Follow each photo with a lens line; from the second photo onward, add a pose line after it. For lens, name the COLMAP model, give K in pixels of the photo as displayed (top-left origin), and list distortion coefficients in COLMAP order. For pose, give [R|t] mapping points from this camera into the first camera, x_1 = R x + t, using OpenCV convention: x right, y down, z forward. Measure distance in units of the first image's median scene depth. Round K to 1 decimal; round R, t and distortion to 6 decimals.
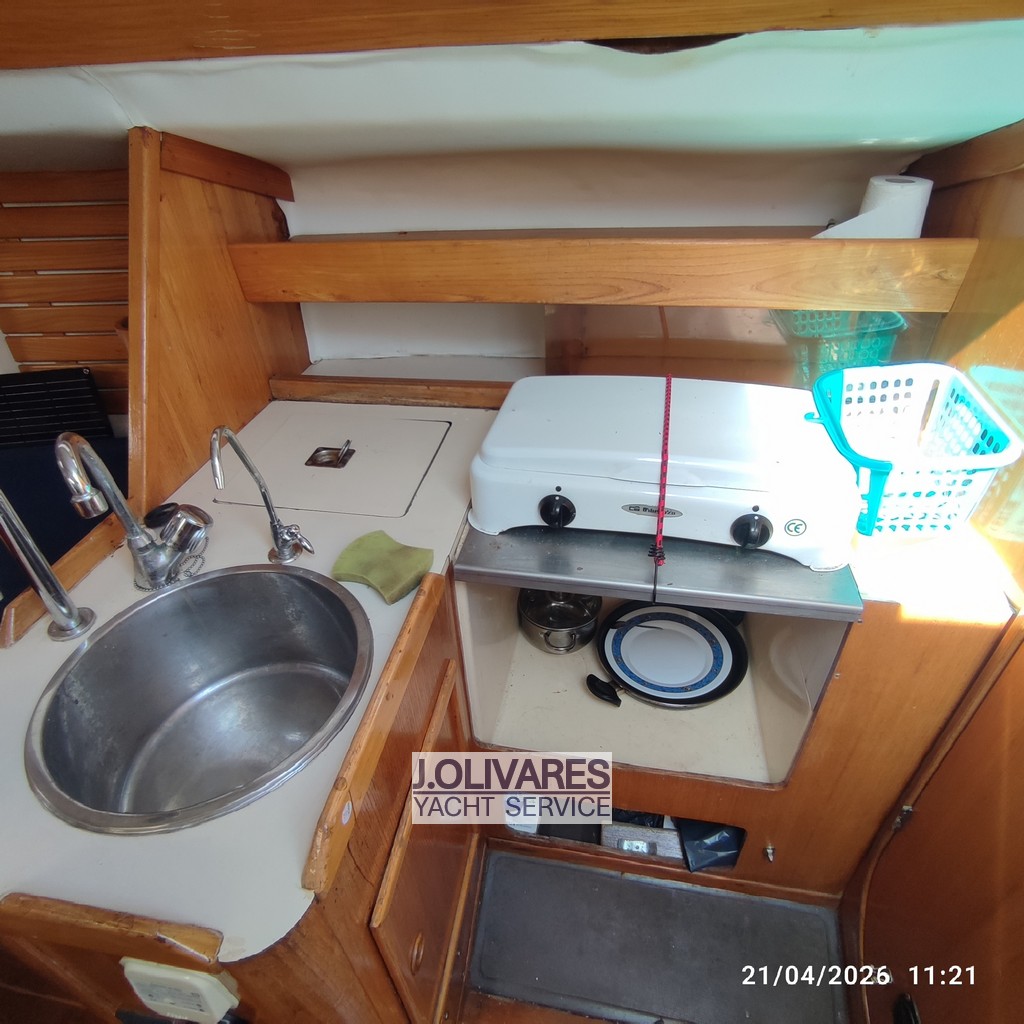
lens RADIAL K [[623.3, 0, 507.7], [0, 623.3, 505.7], [0, 0, 1]] dist [-0.007602, -0.000776]
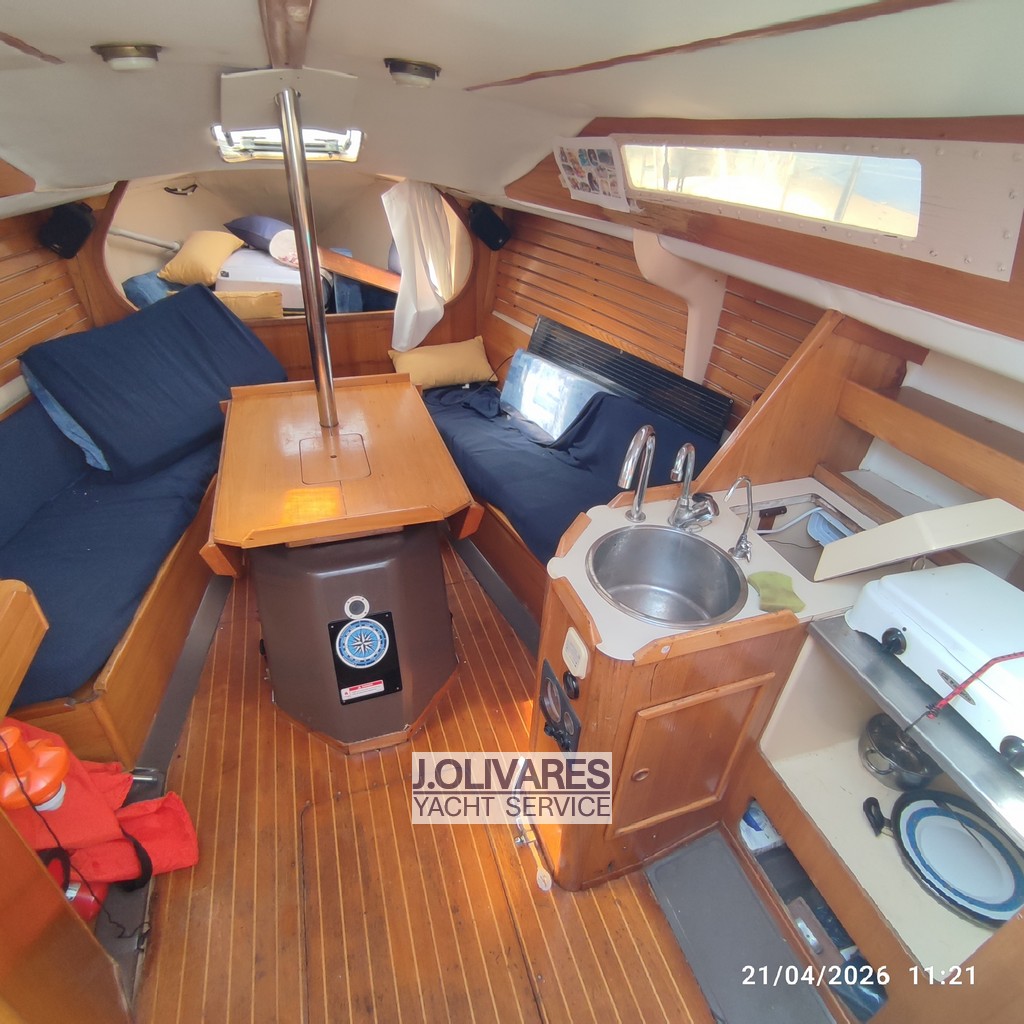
lens RADIAL K [[611.6, 0, 512.9], [0, 611.6, 508.8], [0, 0, 1]] dist [-0.059608, 0.045489]
pose [[0.492241, 0.538856, -0.683618, 0.424328], [-0.568325, 0.793813, 0.216492, -0.032032], [0.659322, 0.281951, 0.696992, -0.621540]]
